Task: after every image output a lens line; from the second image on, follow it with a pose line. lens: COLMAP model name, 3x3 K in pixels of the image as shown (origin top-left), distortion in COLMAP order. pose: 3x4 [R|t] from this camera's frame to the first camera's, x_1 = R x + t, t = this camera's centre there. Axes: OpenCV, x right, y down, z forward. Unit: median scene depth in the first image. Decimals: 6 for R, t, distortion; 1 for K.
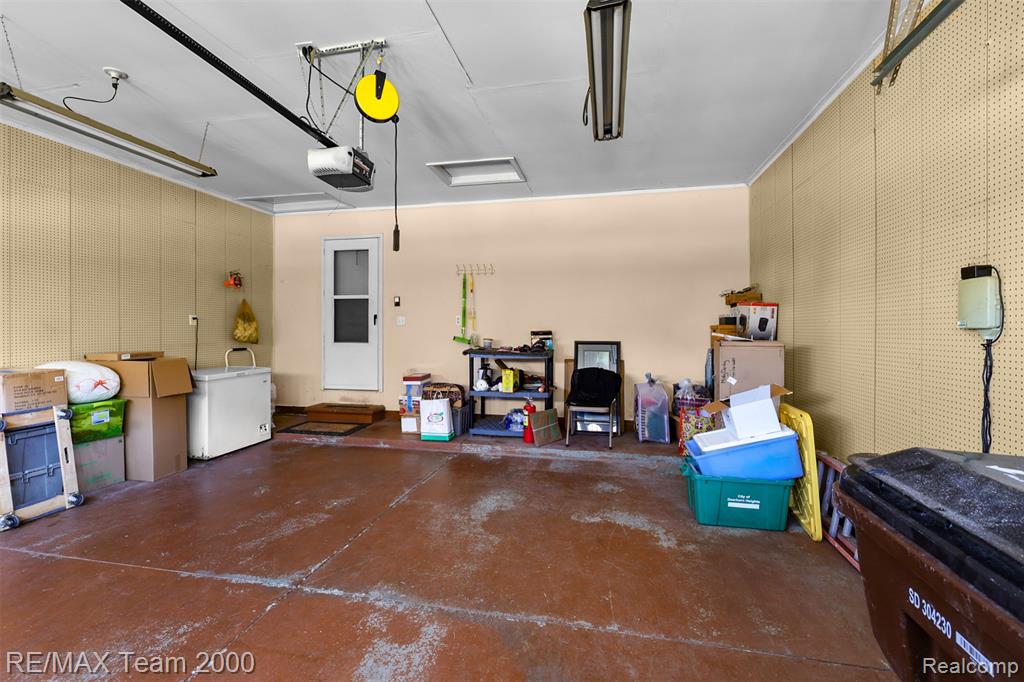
lens RADIAL K [[445.3, 0, 513.2], [0, 445.3, 332.8], [0, 0, 1]] dist [0.002628, 0.000396]
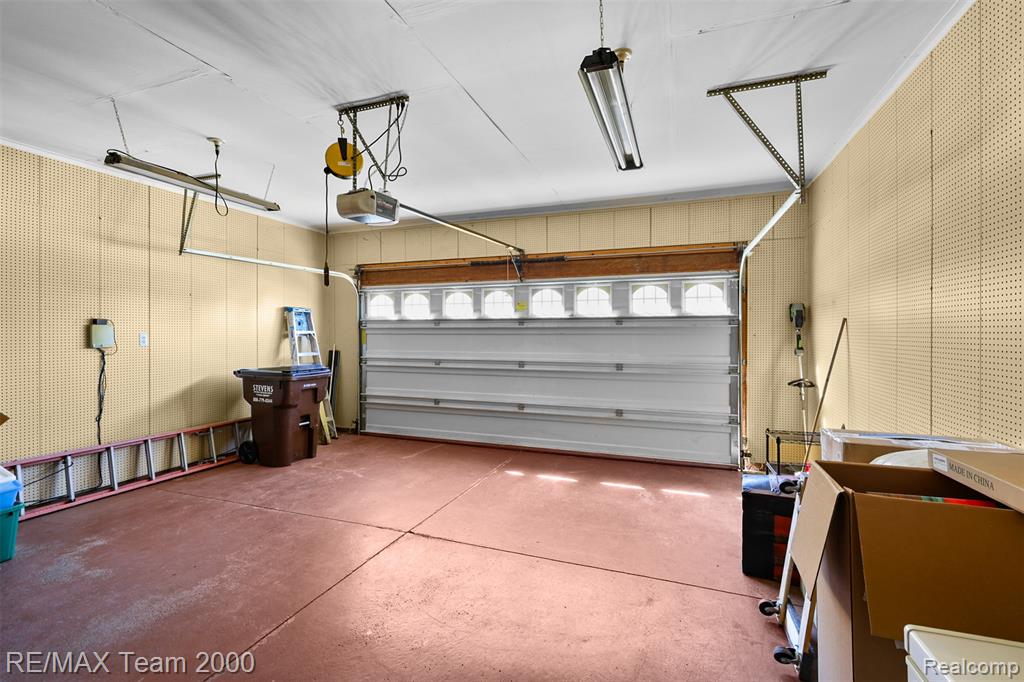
lens RADIAL K [[445.3, 0, 512.4], [0, 445.3, 335.1], [0, 0, 1]] dist [0.002628, 0.000396]
pose [[-0.990850, 0.004565, 0.134891, -0.823309], [0.006094, 0.999922, 0.010929, -0.056490], [-0.134830, 0.011651, -0.990800, 1.914863]]
